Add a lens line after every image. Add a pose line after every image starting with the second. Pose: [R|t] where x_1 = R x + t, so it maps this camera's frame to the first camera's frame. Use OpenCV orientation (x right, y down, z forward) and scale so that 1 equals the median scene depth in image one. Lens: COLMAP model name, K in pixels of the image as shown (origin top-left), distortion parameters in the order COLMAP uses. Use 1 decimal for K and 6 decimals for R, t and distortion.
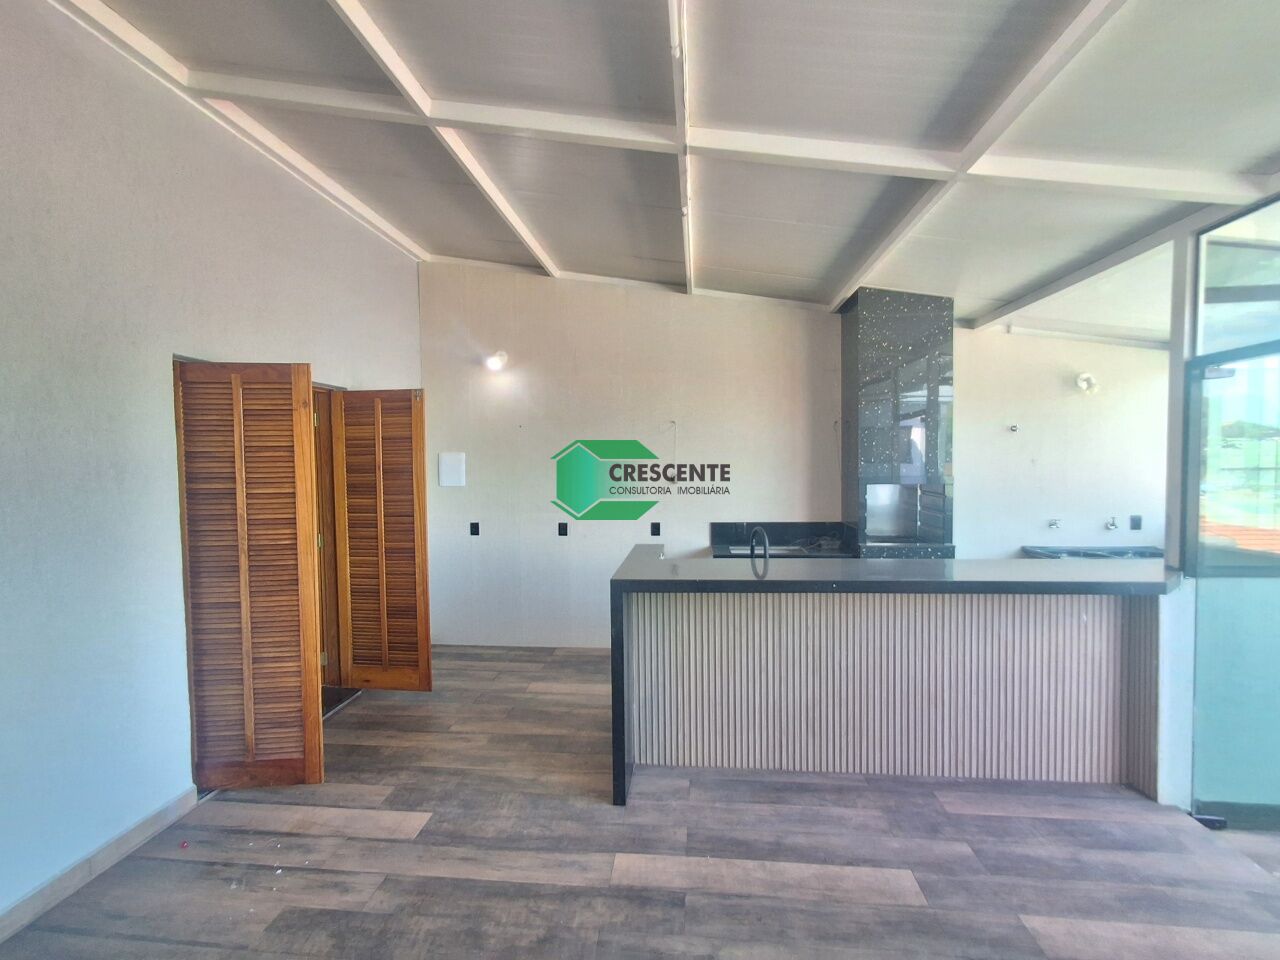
lens RADIAL K [[580.0, 0, 644.9], [0, 580.0, 483.8], [0, 0, 1]] dist [0.008842, 0.002739]
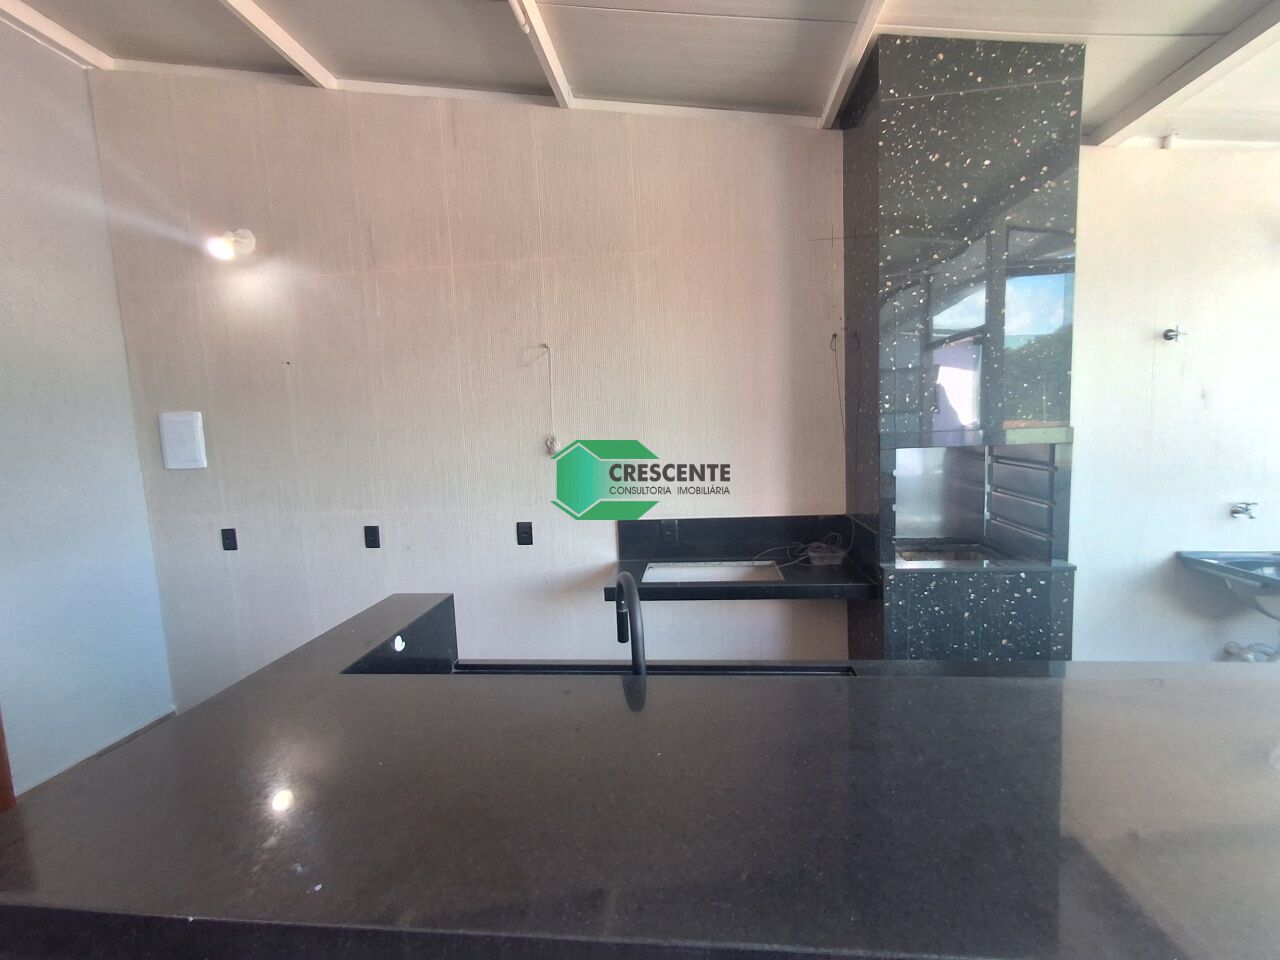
lens RADIAL K [[580.0, 0, 636.8], [0, 580.0, 476.3], [0, 0, 1]] dist [0.008842, 0.002739]
pose [[0.999251, -0.026265, -0.028419, 0.154262], [0.027816, 0.998064, 0.055635, -0.008455], [0.026903, -0.056384, 0.998047, 0.440667]]
